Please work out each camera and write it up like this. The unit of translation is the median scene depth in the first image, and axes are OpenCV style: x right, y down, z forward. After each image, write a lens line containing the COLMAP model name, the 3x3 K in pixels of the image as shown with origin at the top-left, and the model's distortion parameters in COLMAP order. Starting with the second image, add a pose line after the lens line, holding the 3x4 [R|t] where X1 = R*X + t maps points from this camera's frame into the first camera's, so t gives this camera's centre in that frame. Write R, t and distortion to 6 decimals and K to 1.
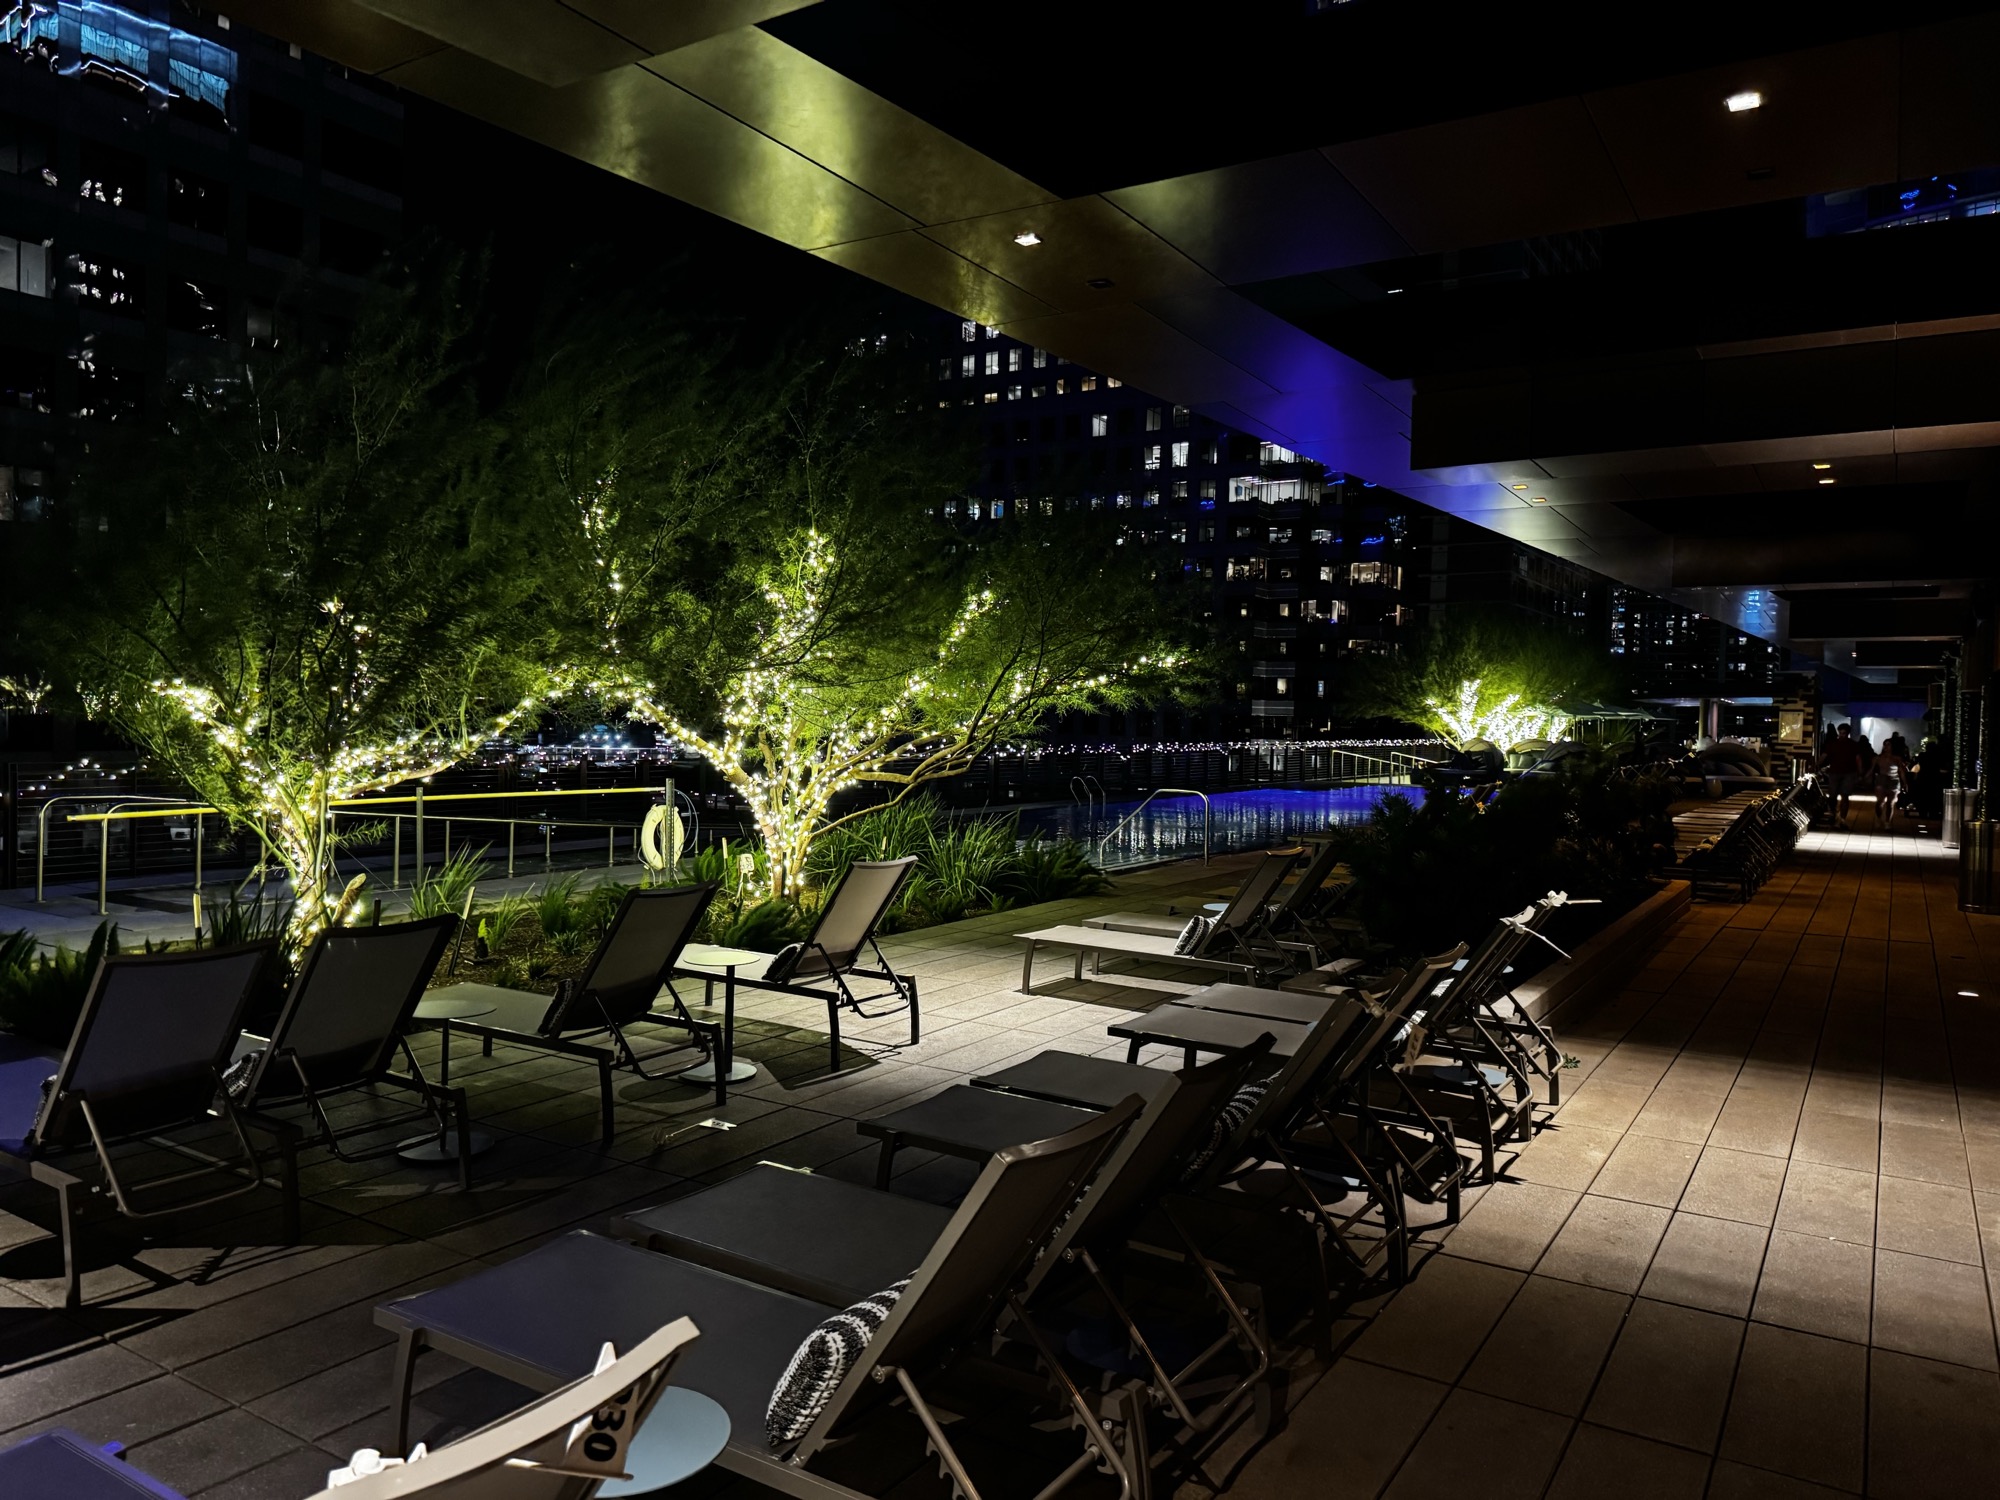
lens RADIAL K [[1420.4, 0, 992.1], [0, 1420.4, 794.3], [0, 0, 1]] dist [0.171494, -0.356072]
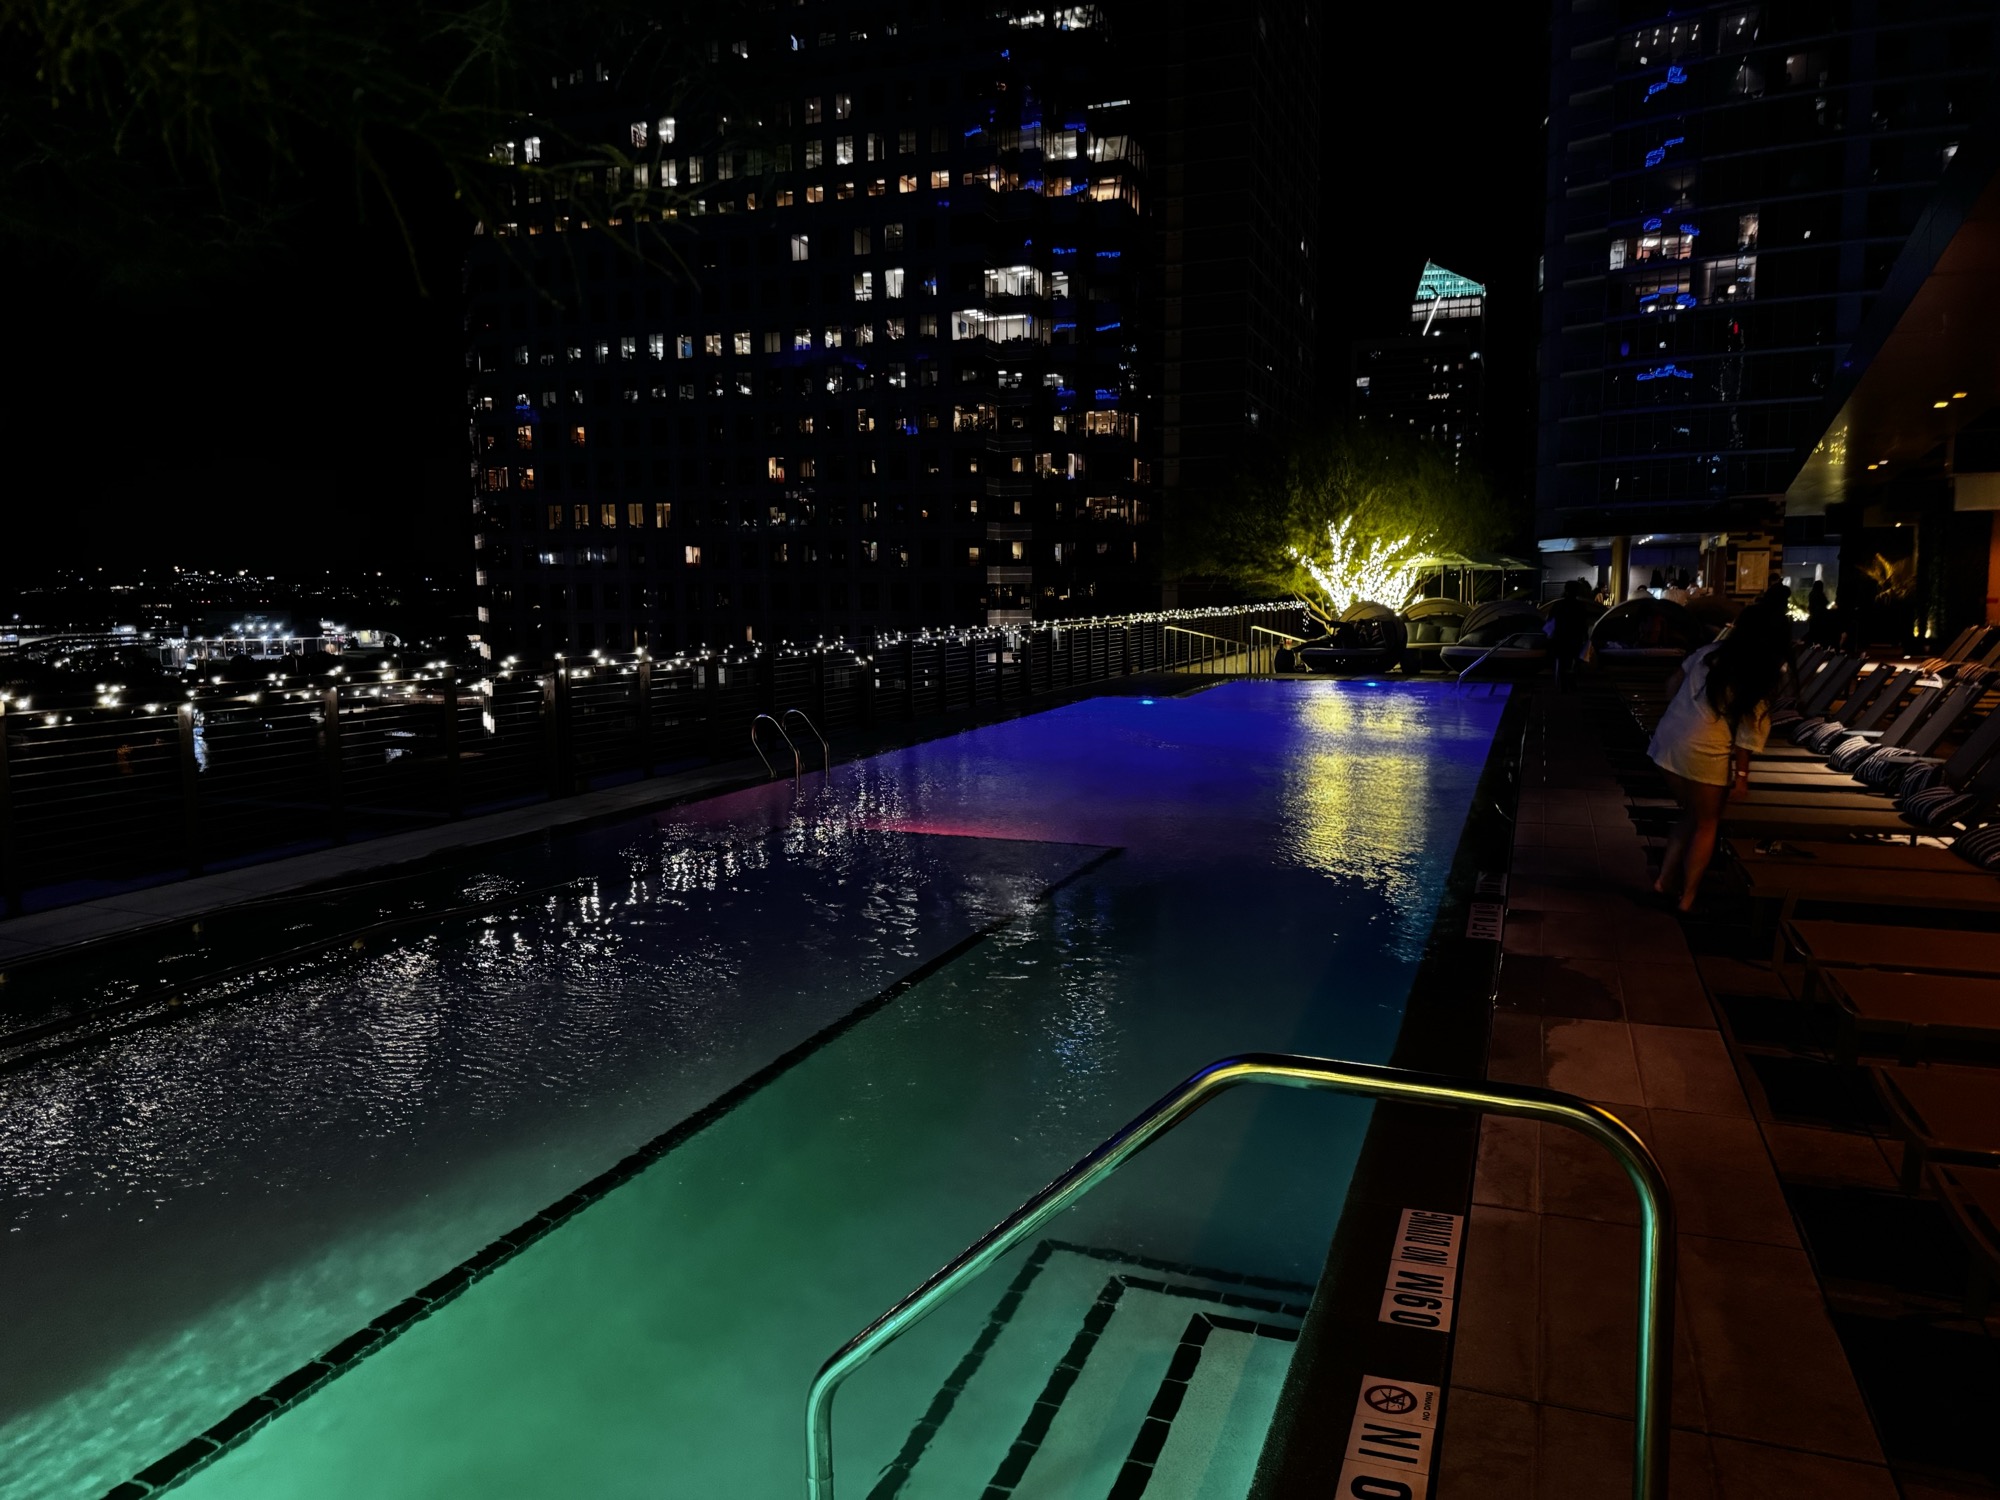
lens RADIAL K [[1420.4, 0, 992.1], [0, 1420.4, 794.3], [0, 0, 1]] dist [0.171494, -0.356072]
pose [[0.980361, -0.055920, 0.189115, 0.005153], [0.039095, 0.995032, 0.091559, -0.004803], [-0.193296, -0.082368, 0.977677, 0.099824]]
